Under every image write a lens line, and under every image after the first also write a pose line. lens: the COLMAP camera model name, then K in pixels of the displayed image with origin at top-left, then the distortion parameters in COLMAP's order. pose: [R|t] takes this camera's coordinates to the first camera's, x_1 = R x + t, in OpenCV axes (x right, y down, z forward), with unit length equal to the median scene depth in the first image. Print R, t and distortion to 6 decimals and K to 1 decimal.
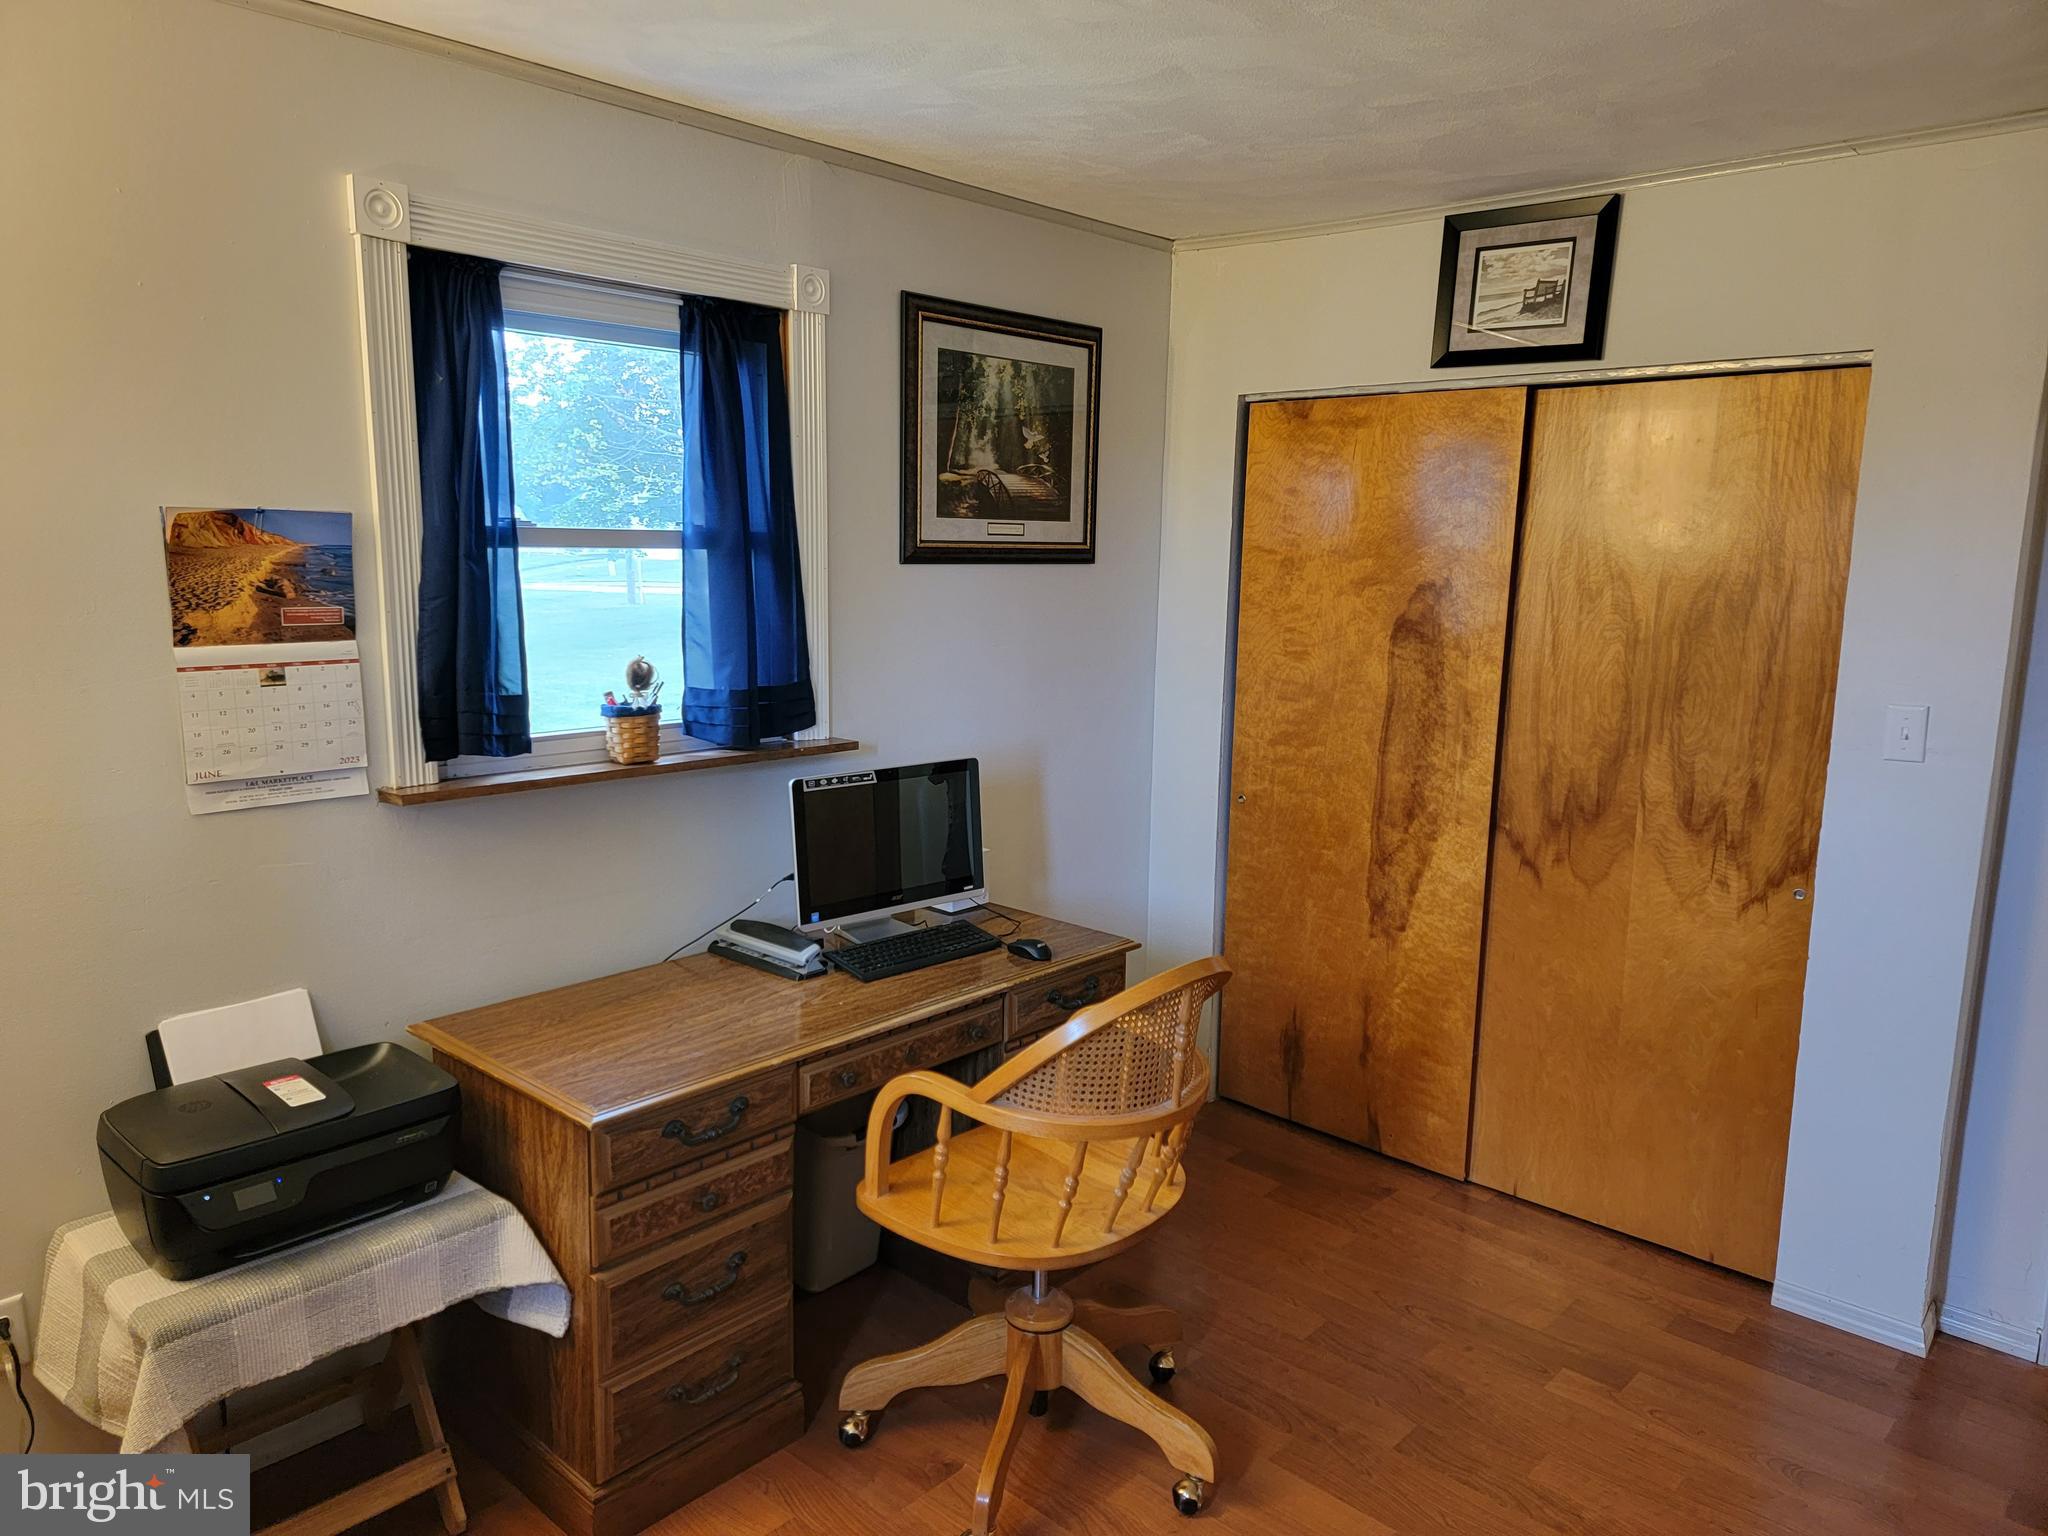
lens RADIAL K [[1419.0, 0, 1022.3], [0, 1419.0, 771.5], [0, 0, 1]] dist [0.086657, -0.068635]
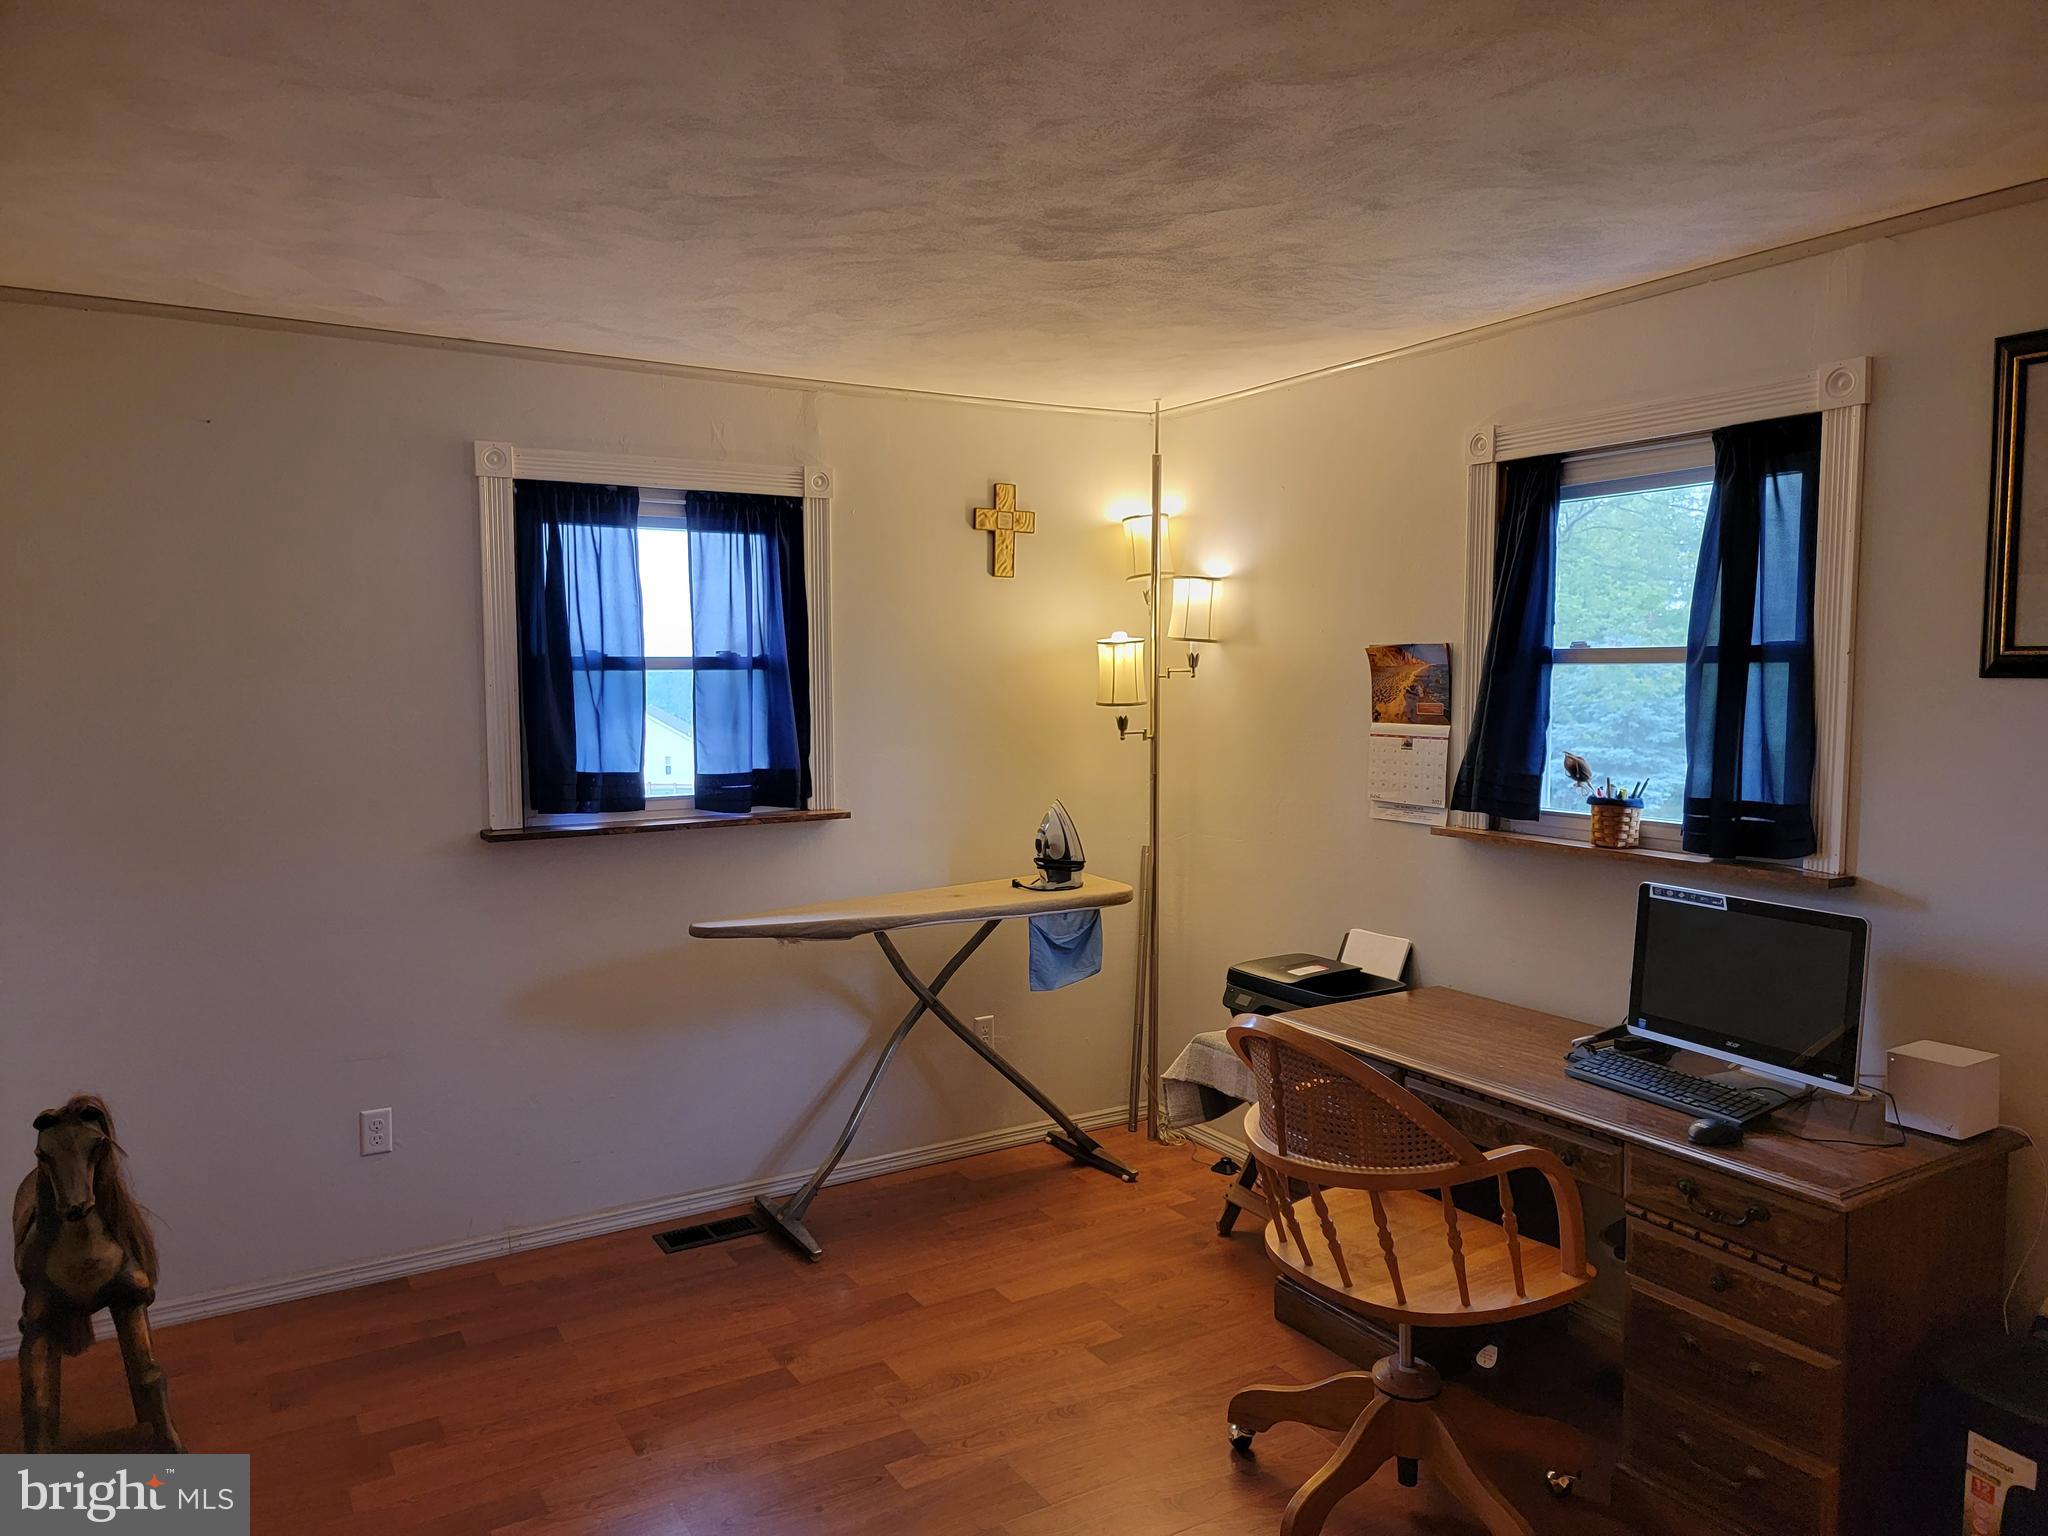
lens RADIAL K [[1419.0, 0, 1022.5], [0, 1419.0, 770.4], [0, 0, 1]] dist [0.086657, -0.068635]
pose [[-0.283734, 0.054697, -0.957342, 1.143152], [-0.159544, 0.981763, 0.103378, -0.131014], [0.945537, 0.182070, -0.269833, 1.004256]]
